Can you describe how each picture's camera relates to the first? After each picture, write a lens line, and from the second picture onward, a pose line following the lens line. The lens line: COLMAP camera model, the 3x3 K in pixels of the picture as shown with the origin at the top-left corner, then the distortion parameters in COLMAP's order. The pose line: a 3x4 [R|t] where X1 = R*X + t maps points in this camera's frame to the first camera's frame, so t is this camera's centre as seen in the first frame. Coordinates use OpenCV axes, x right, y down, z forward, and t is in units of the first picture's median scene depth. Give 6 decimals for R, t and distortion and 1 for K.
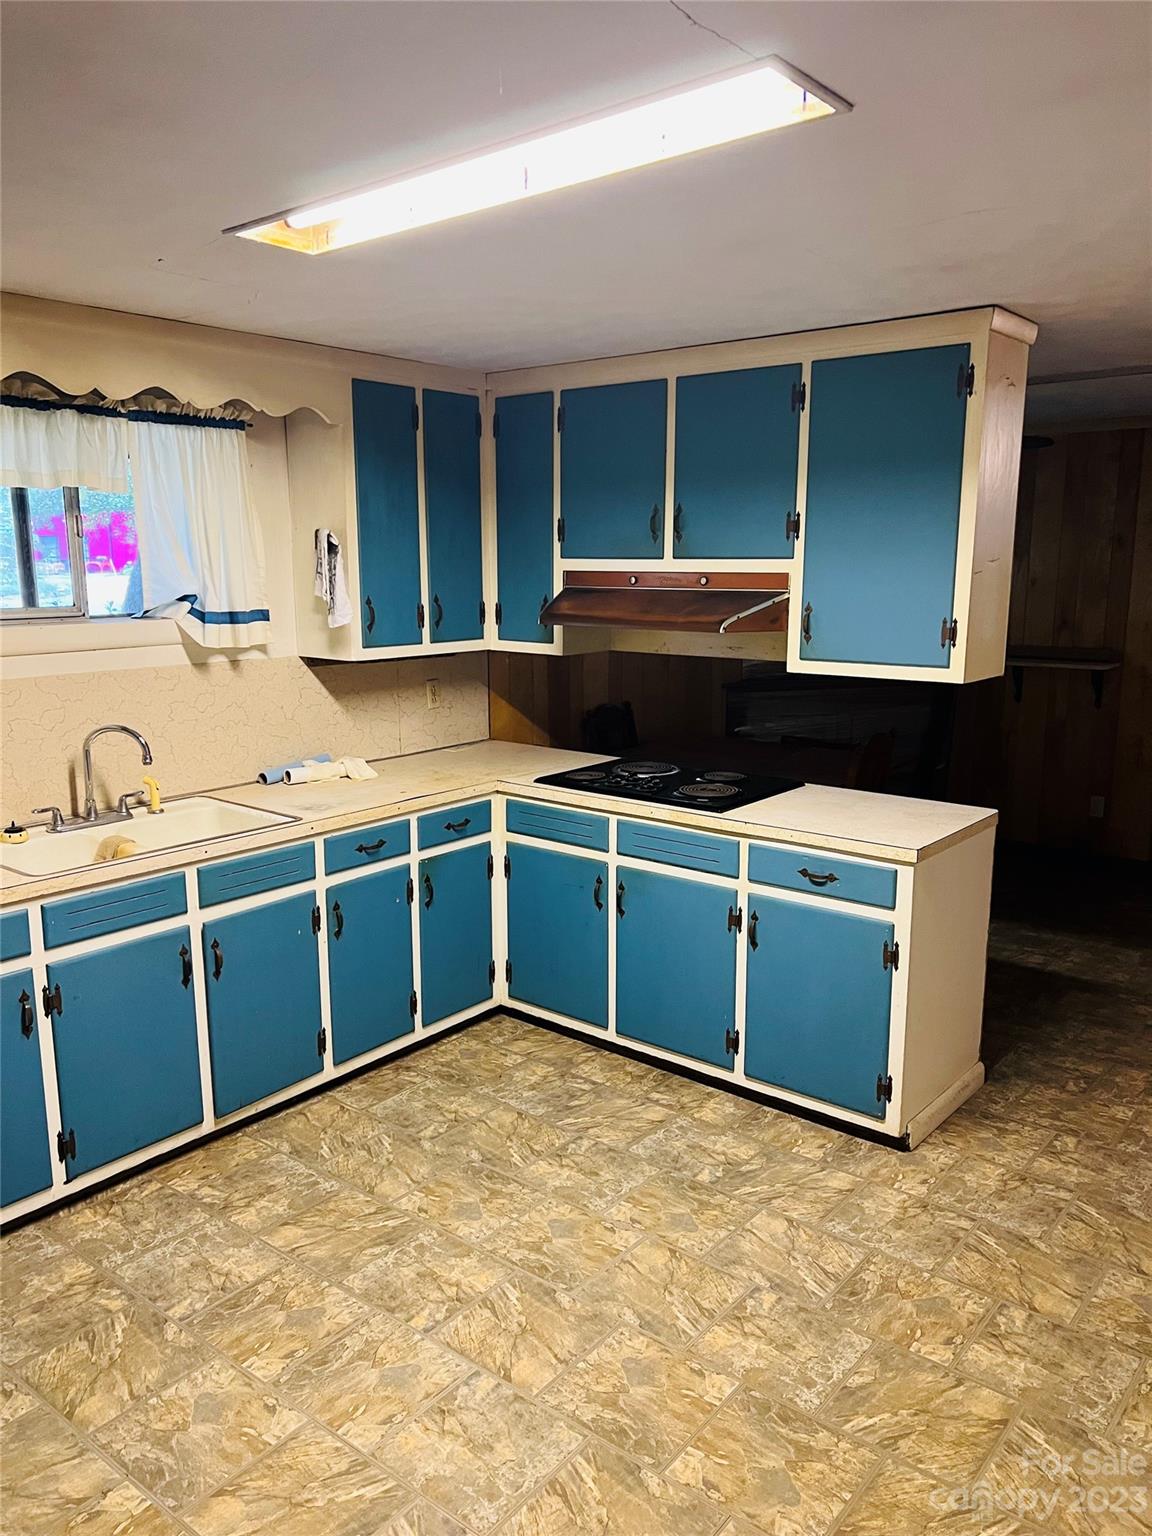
lens RADIAL K [[1154.5, 0, 566.4], [0, 1154.5, 774.8], [0, 0, 1]] dist [0.033683, -0.030964]
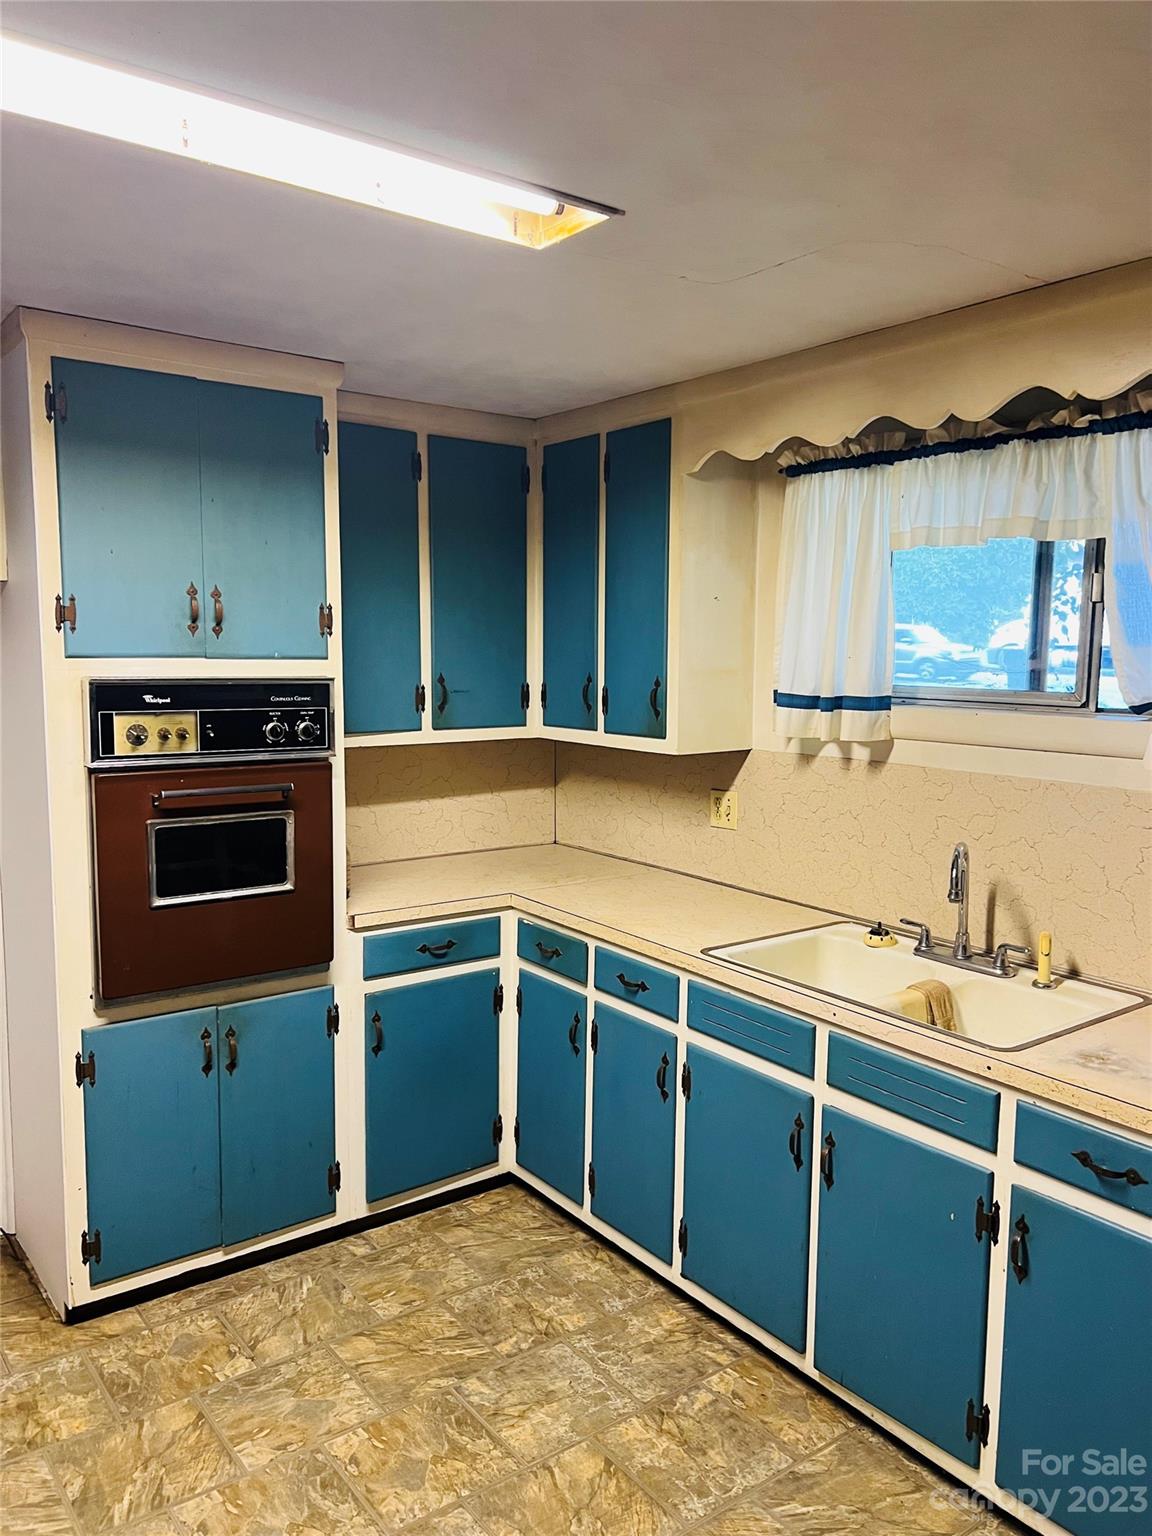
lens RADIAL K [[1154.5, 0, 566.4], [0, 1154.5, 774.8], [0, 0, 1]] dist [0.033683, -0.030964]
pose [[-0.247452, 0.112731, -0.962320, 0.476559], [-0.190442, 0.968175, 0.162387, -0.188252], [0.950000, 0.223449, -0.218108, 1.058261]]
